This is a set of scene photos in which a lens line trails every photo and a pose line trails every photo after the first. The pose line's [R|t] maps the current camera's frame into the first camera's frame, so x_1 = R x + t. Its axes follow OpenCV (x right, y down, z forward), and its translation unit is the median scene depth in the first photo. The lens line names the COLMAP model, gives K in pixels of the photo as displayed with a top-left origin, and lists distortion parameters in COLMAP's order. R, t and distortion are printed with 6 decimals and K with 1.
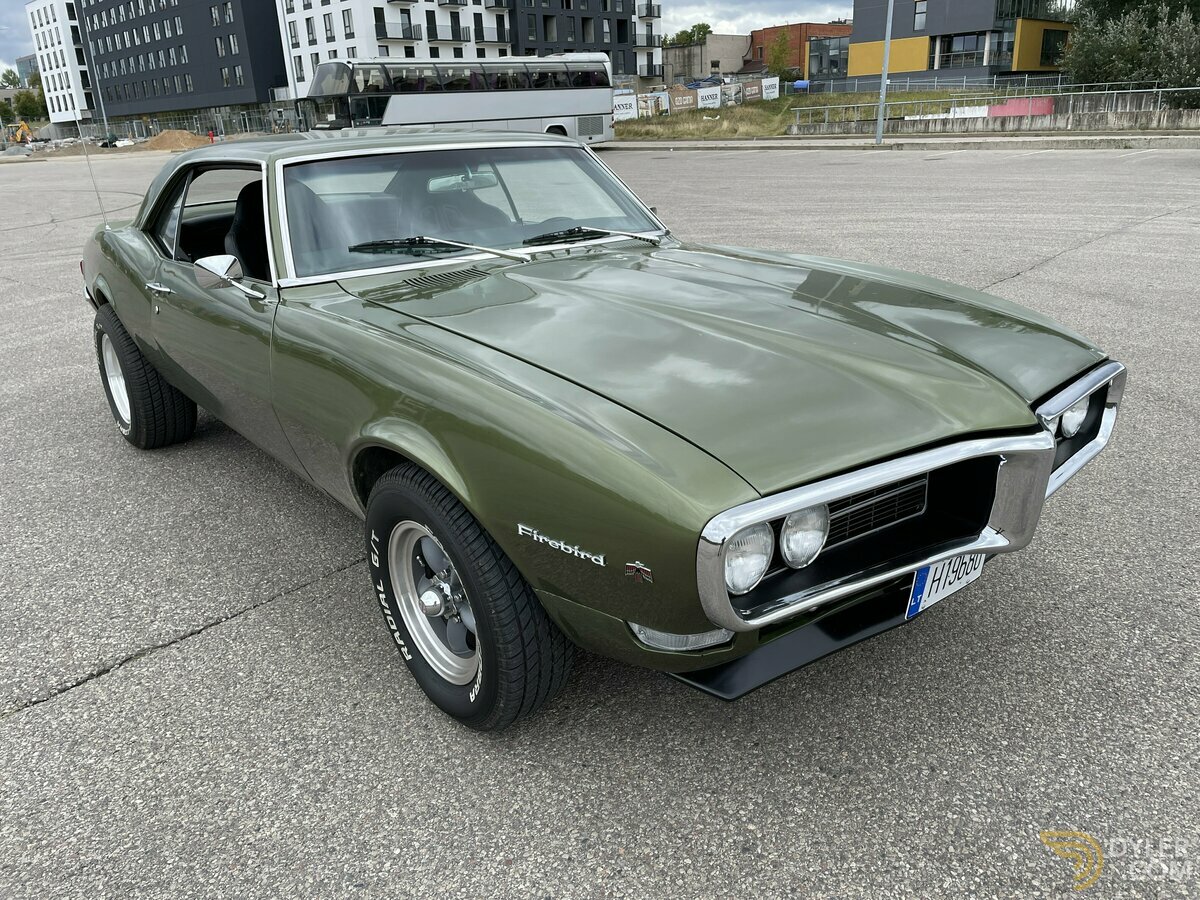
lens RADIAL K [[912.7, 0, 606.0], [0, 912.7, 459.7], [0, 0, 1]] dist [0.079732, -0.103018]
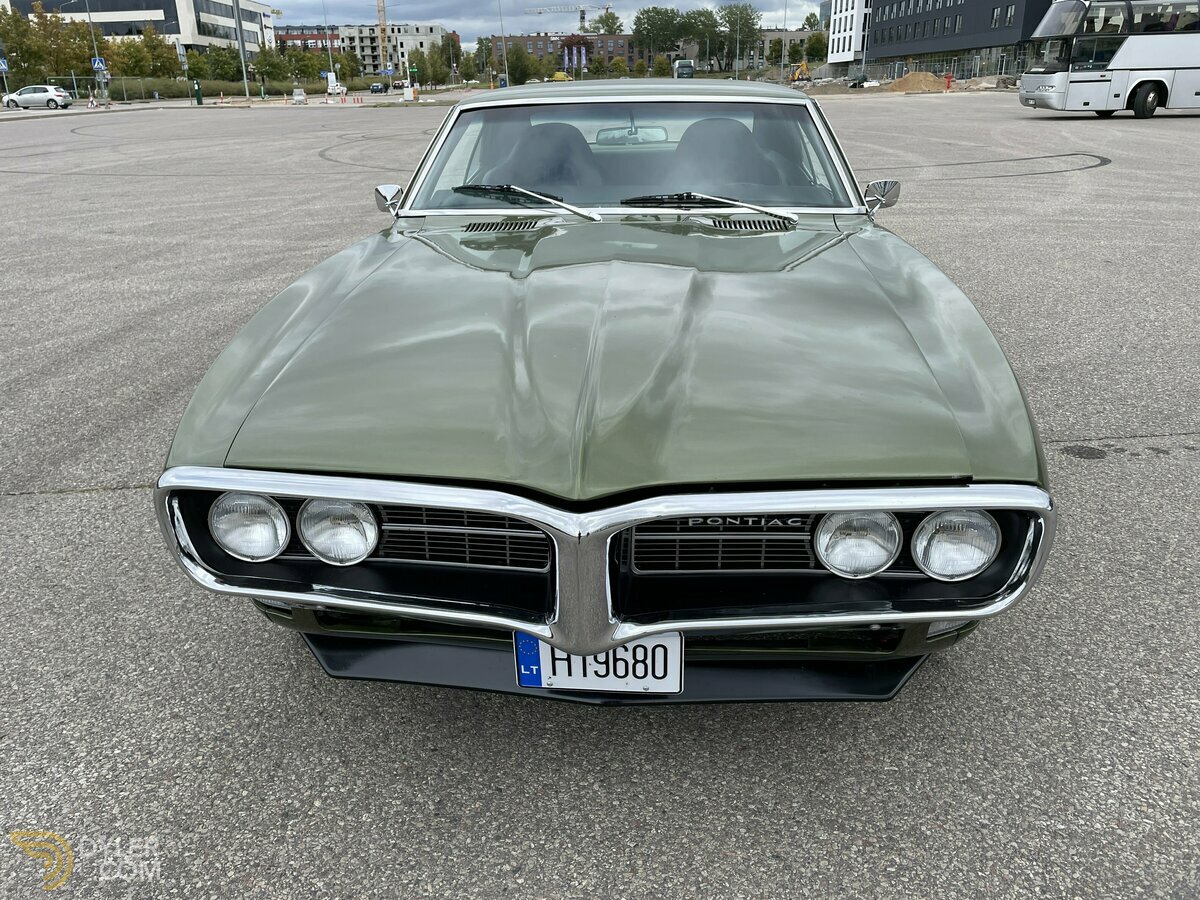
lens RADIAL K [[912.7, 0, 606.0], [0, 912.7, 459.7], [0, 0, 1]] dist [0.079732, -0.103018]
pose [[0.718531, 0.285971, -0.633983, 0.765921], [-0.251098, 0.956739, 0.146972, -0.152331], [0.648585, 0.053588, 0.759253, 0.360076]]
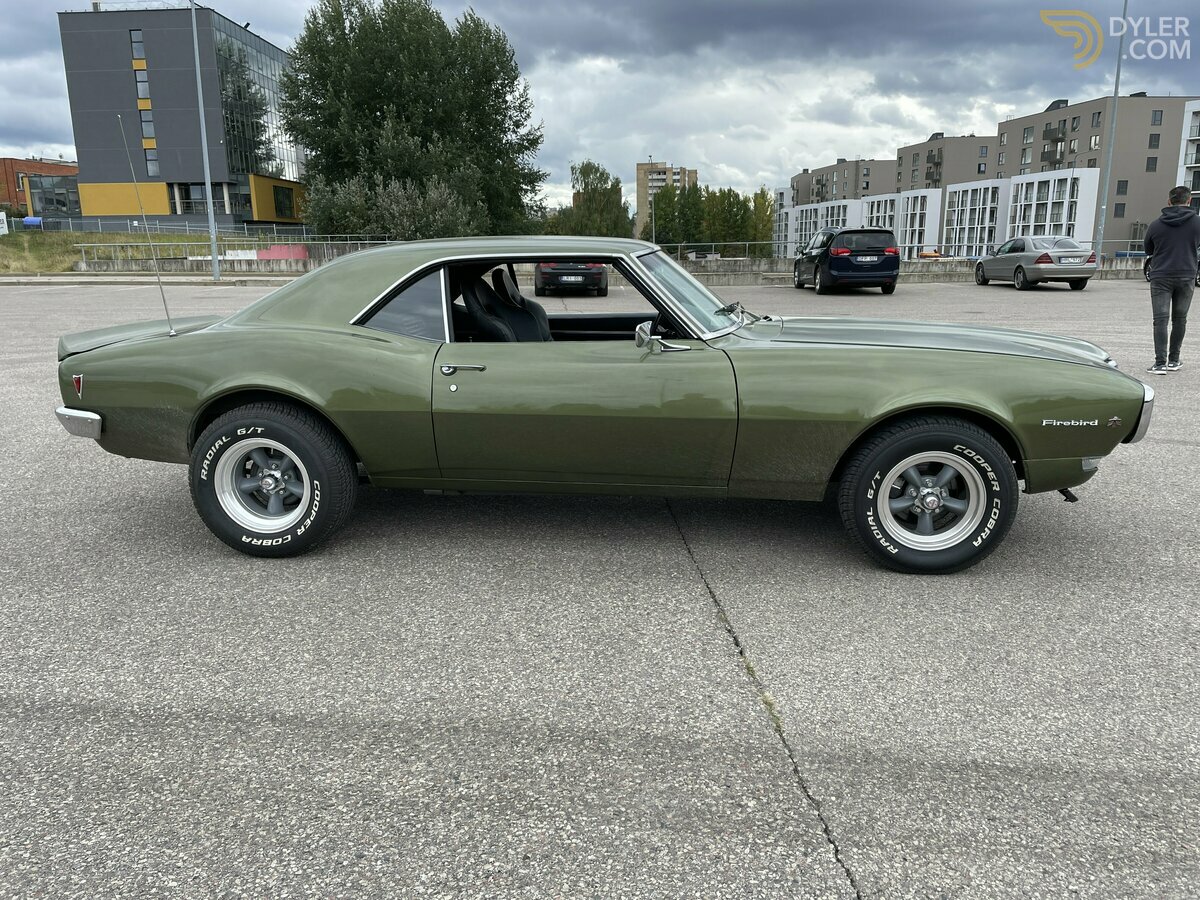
lens RADIAL K [[912.7, 0, 606.0], [0, 912.7, 459.7], [0, 0, 1]] dist [0.079732, -0.103018]
pose [[0.699184, -0.131826, 0.702684, -1.694924], [0.231701, 0.971589, -0.048274, 0.022873], [-0.676356, 0.196565, 0.709863, 0.181965]]
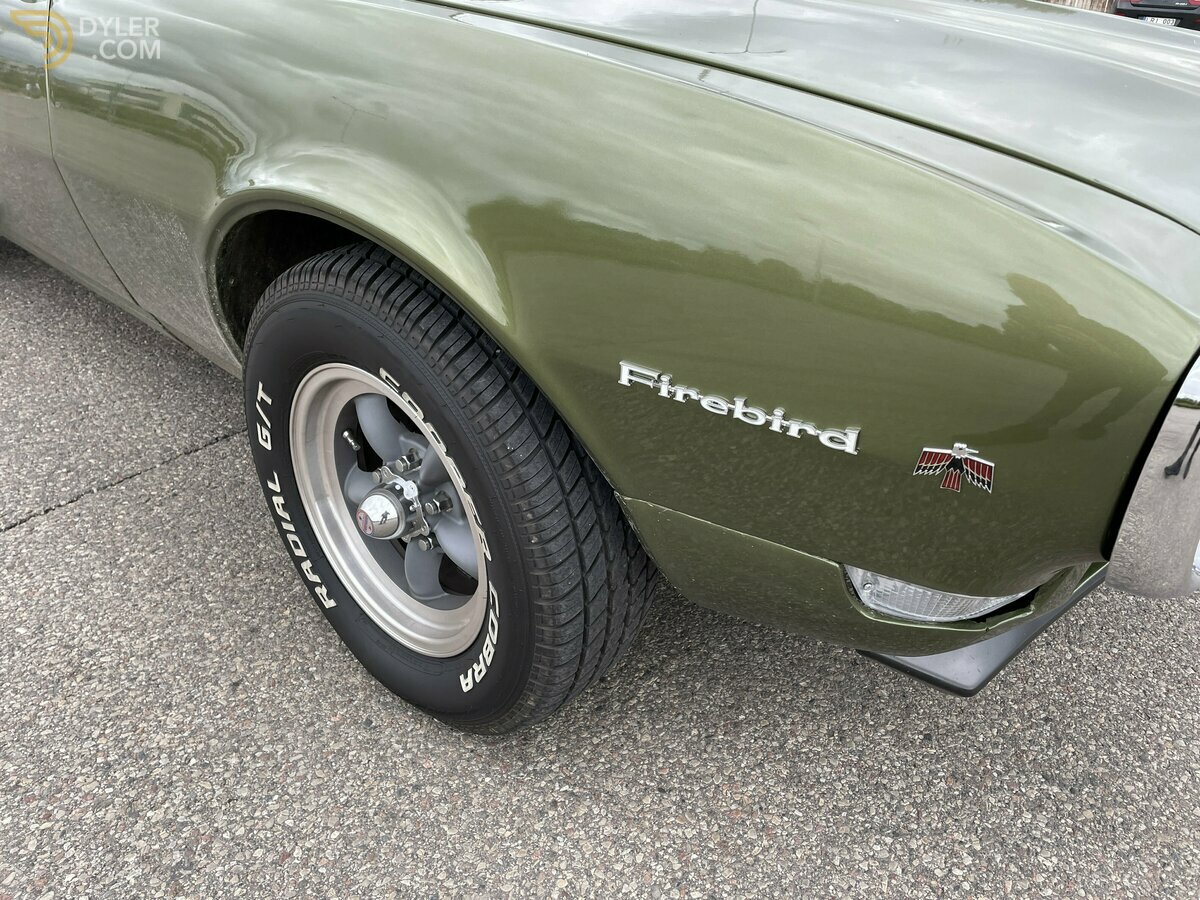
lens RADIAL K [[912.7, 0, 606.0], [0, 912.7, 459.7], [0, 0, 1]] dist [0.079732, -0.103018]
pose [[0.987159, -0.000277, 0.159742, -0.137849], [-0.020654, 0.991383, 0.129354, 0.046568], [-0.158402, -0.130992, 0.978647, 0.422417]]
